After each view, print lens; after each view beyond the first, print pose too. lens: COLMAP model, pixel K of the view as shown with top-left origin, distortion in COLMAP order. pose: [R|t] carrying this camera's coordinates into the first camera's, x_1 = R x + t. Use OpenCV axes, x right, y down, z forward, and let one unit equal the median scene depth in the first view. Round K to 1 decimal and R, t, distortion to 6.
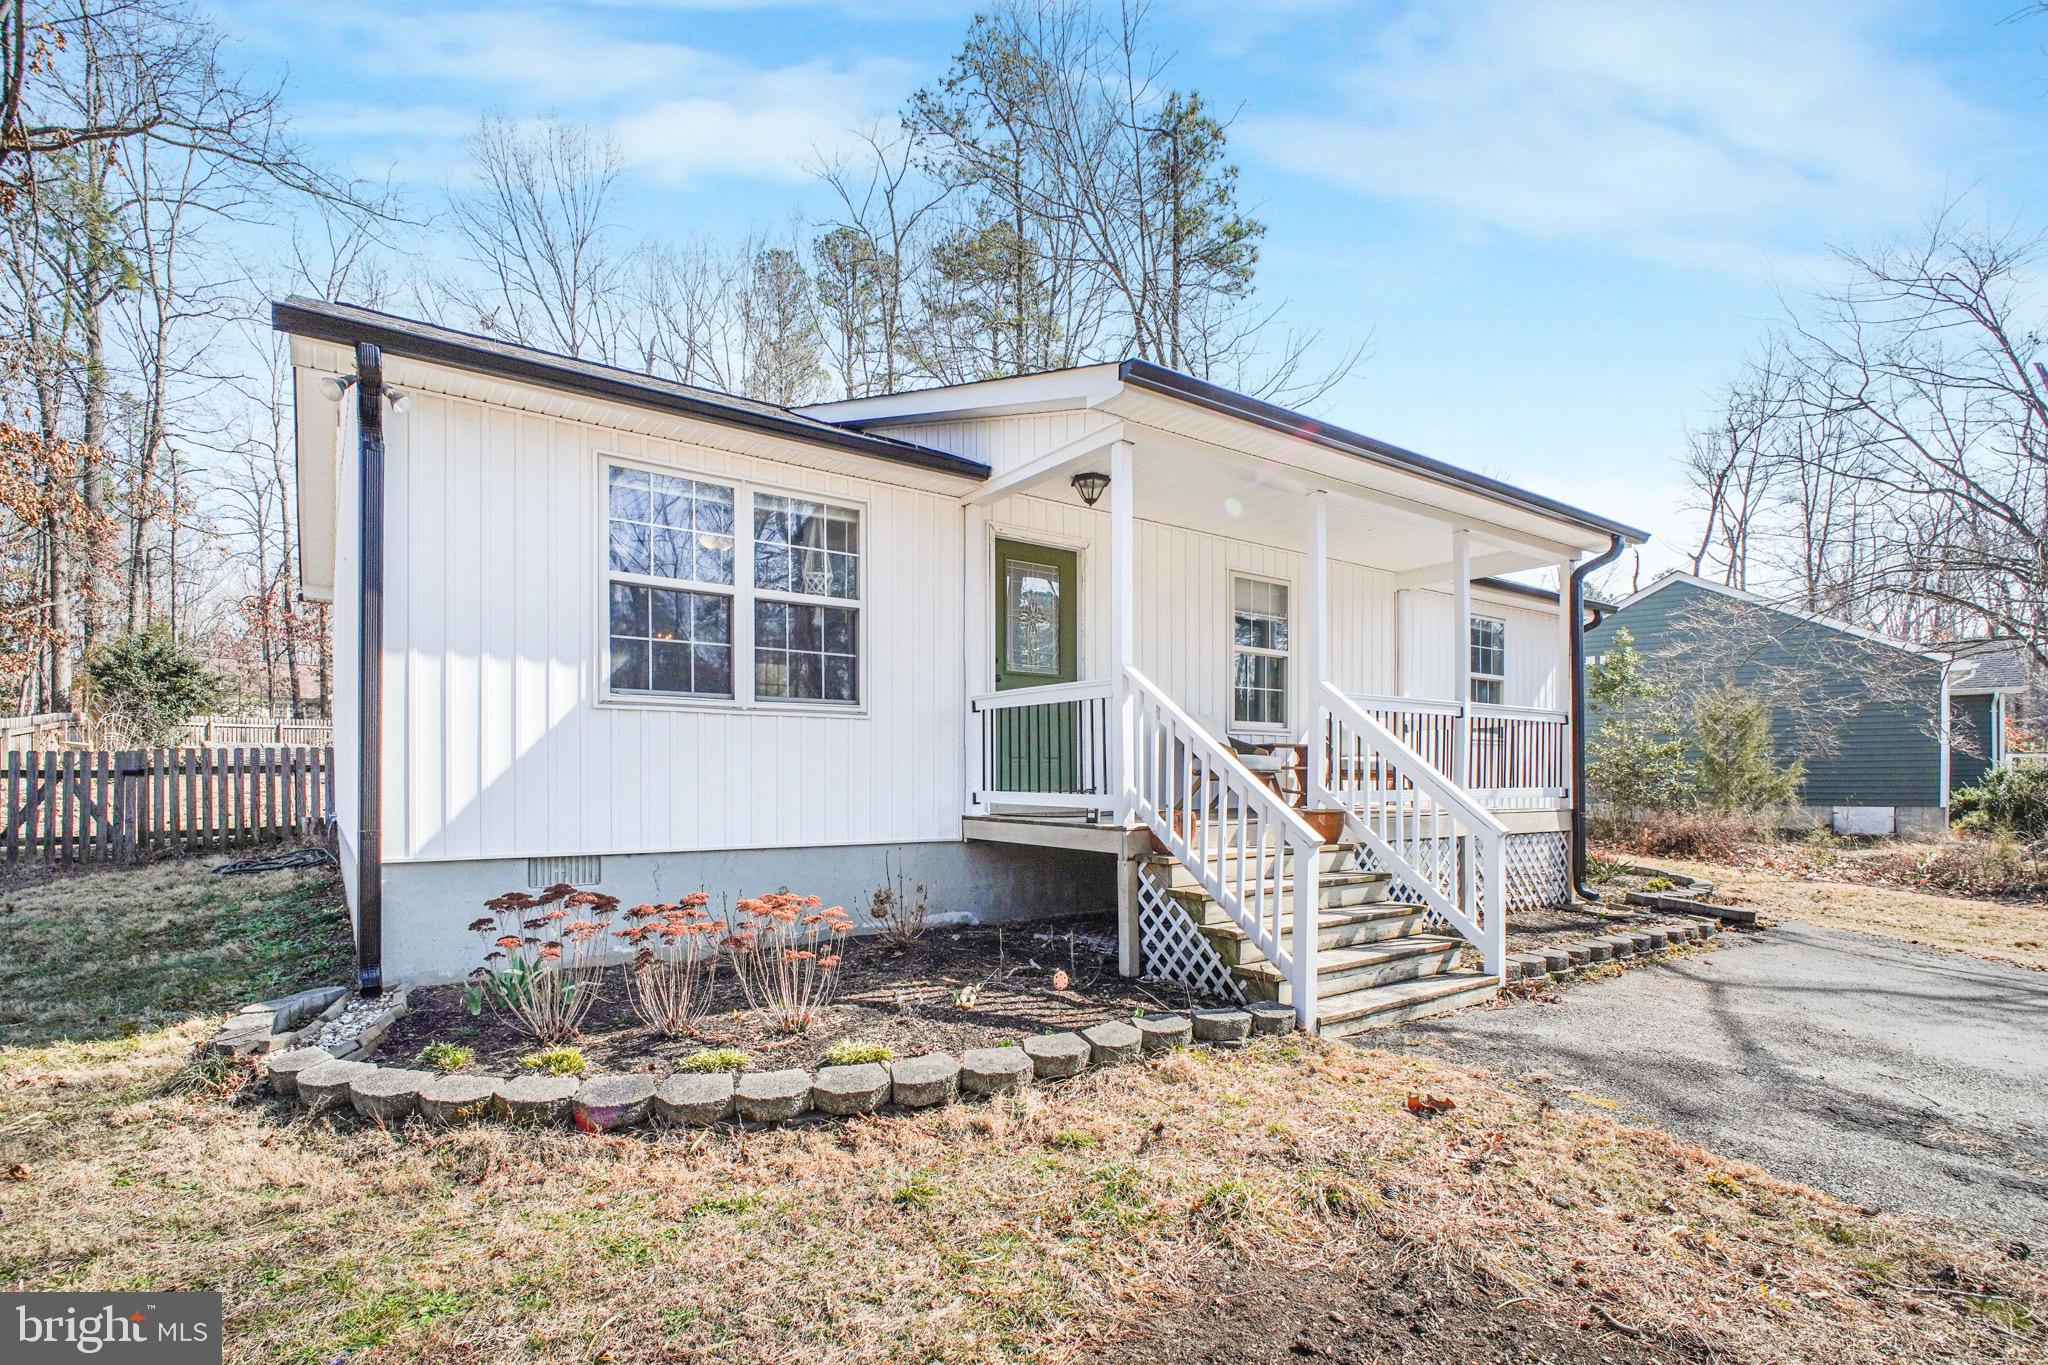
lens RADIAL K [[941.9, 0, 1037.1], [0, 941.9, 788.4], [0, 0, 1]] dist [0.003124, 0.000162]
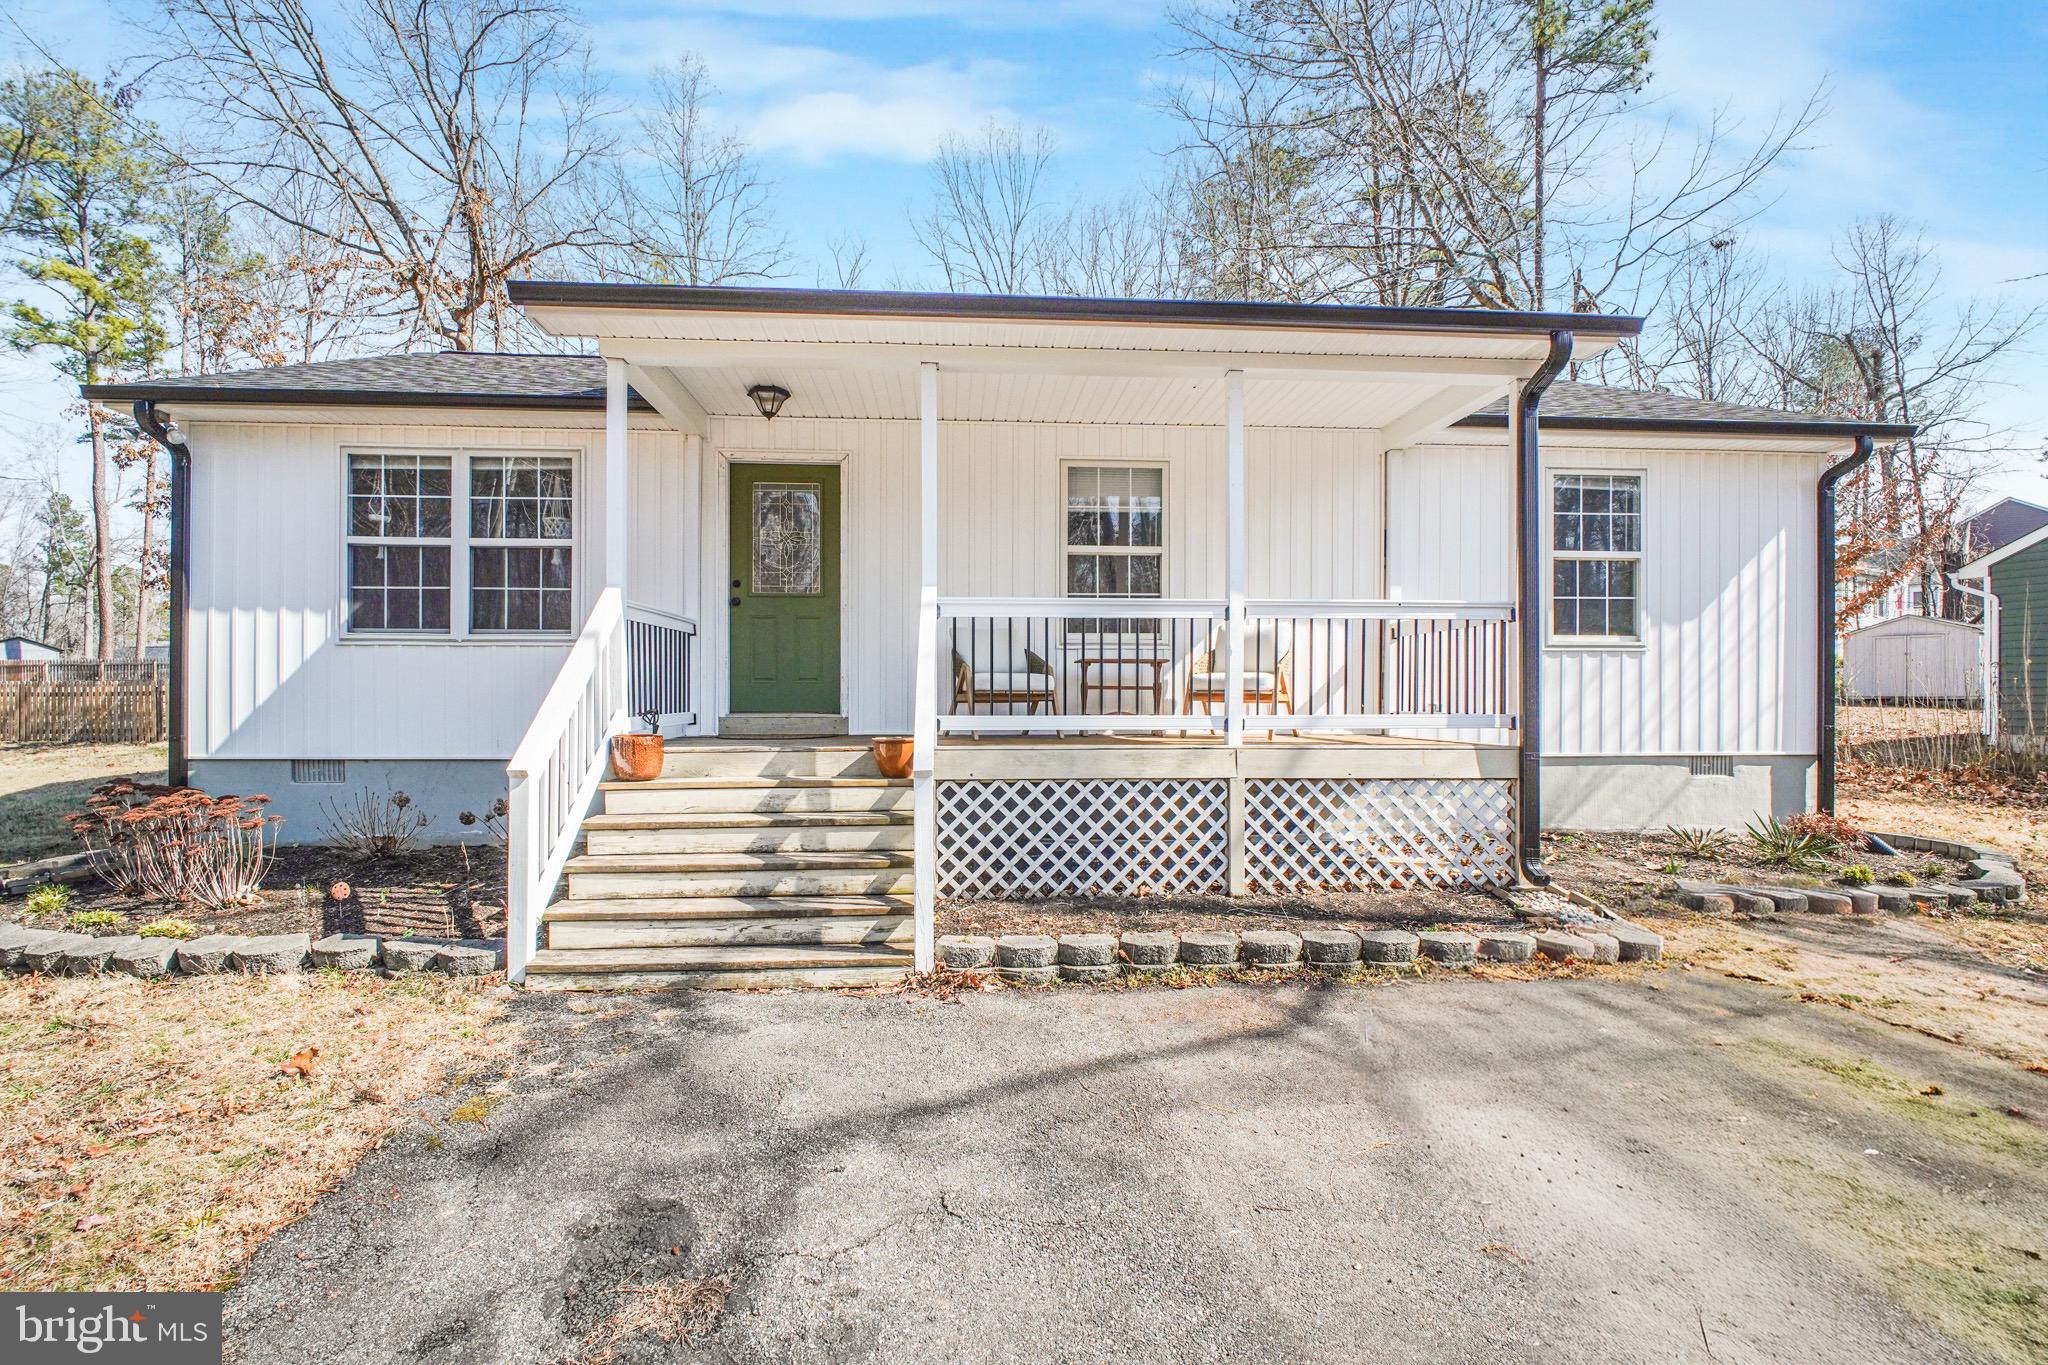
lens RADIAL K [[922.7, 0, 1043.5], [0, 922.7, 713.7], [0, 0, 1]] dist [-0.000078, -0.000514]
pose [[0.853756, 0.009123, -0.520593, 0.969286], [-0.006891, 0.999957, 0.006222, -0.005606], [0.520628, -0.001725, 0.853782, 0.409426]]
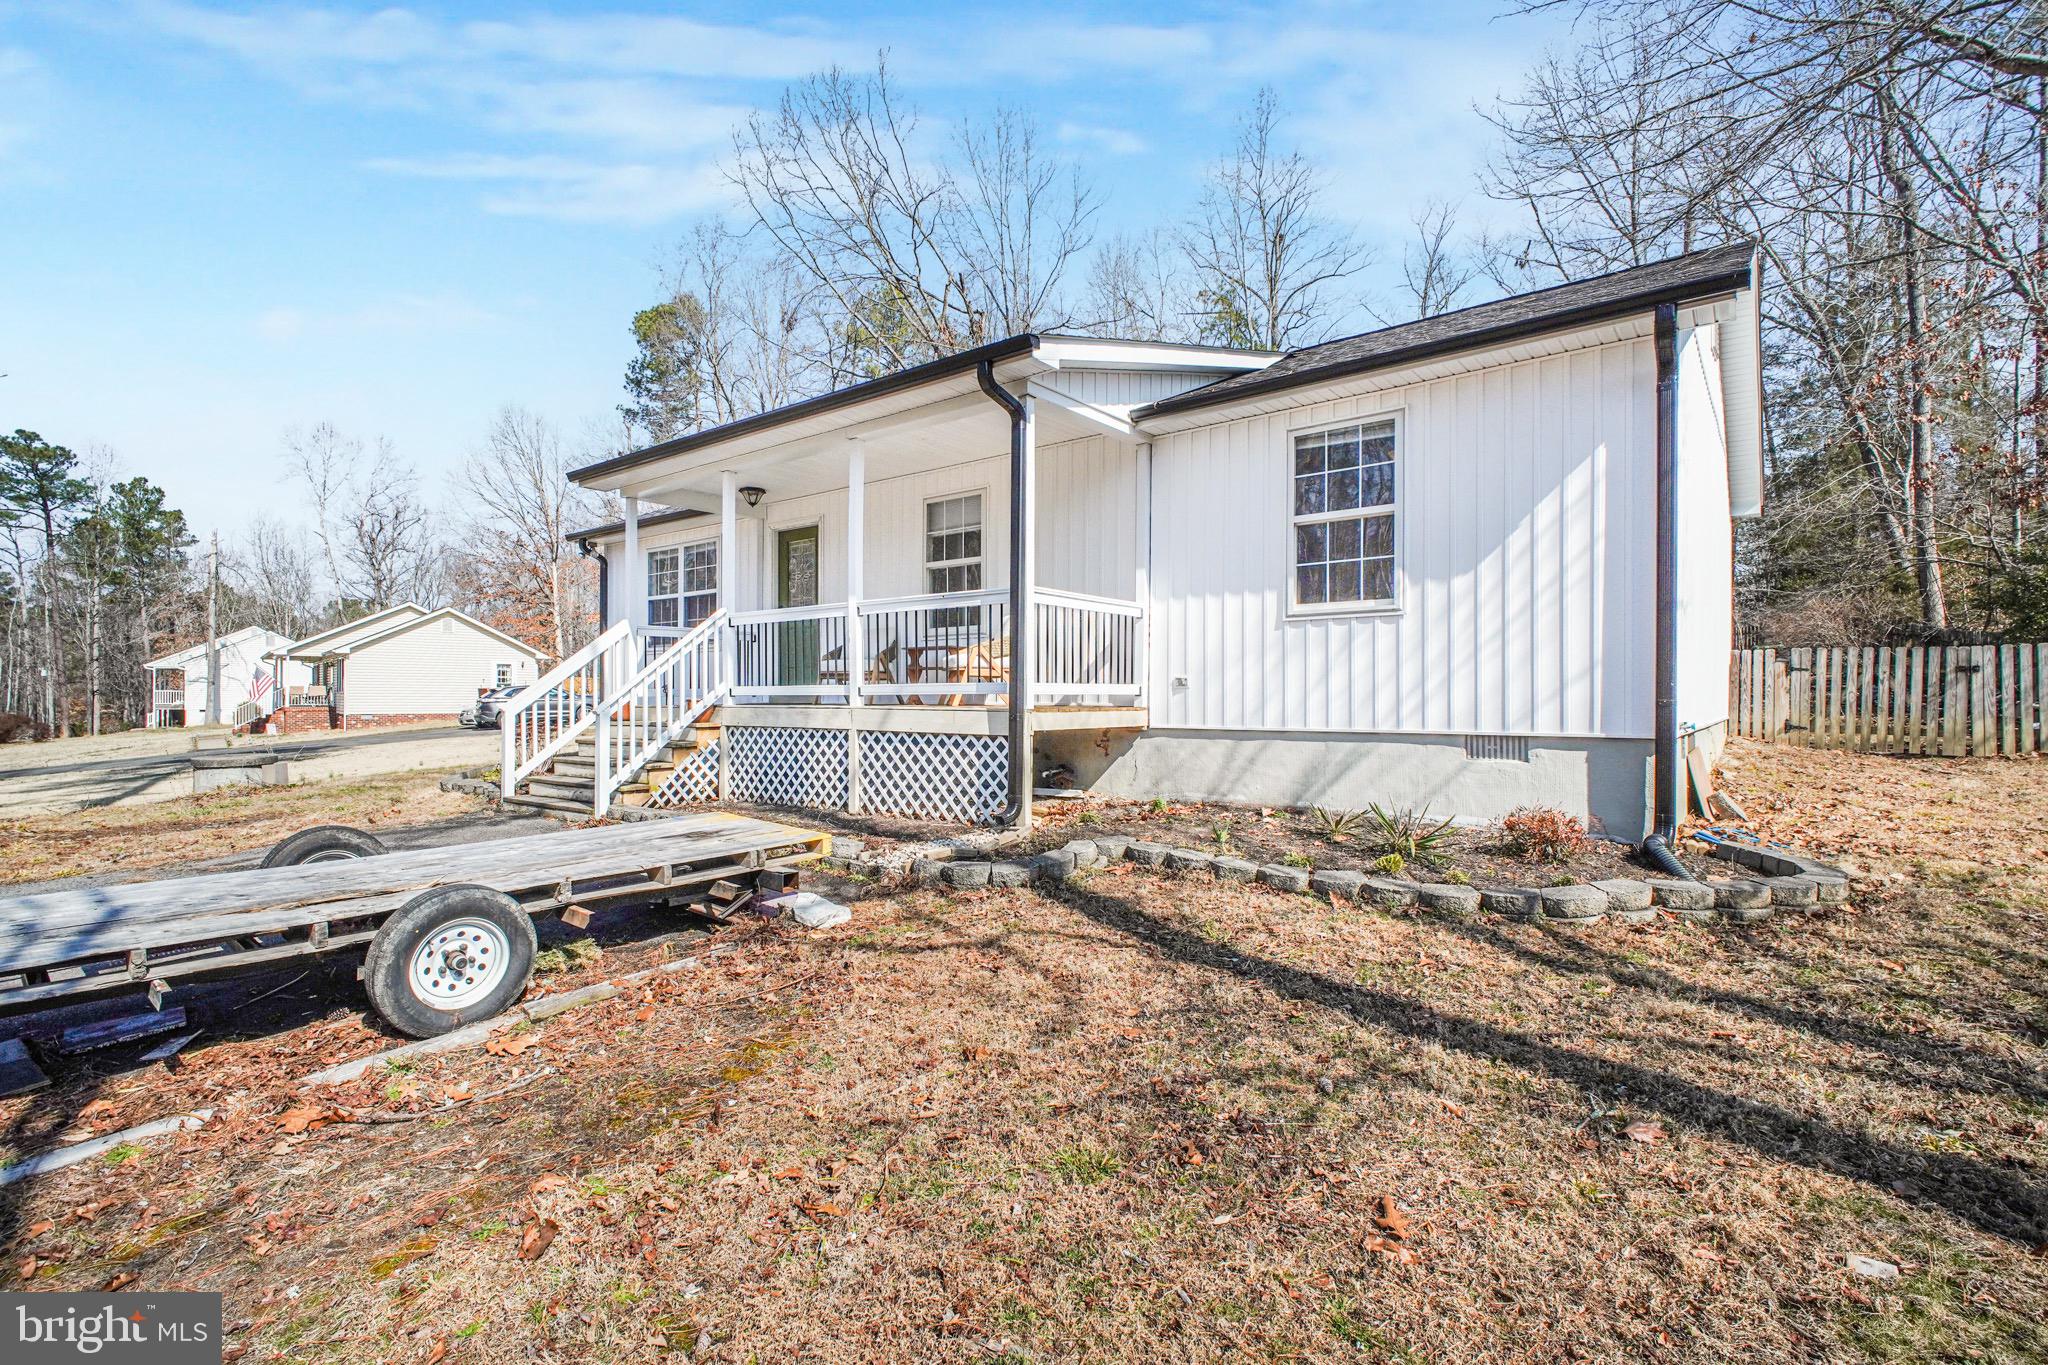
lens RADIAL K [[941.9, 0, 1025.3], [0, 941.9, 679.4], [0, 0, 1]] dist [0.003124, 0.000162]
pose [[0.265305, -0.000598, -0.964164, 2.095093], [-0.003262, 0.999994, -0.001518, -0.007122], [0.964159, 0.003547, 0.265301, 1.246443]]
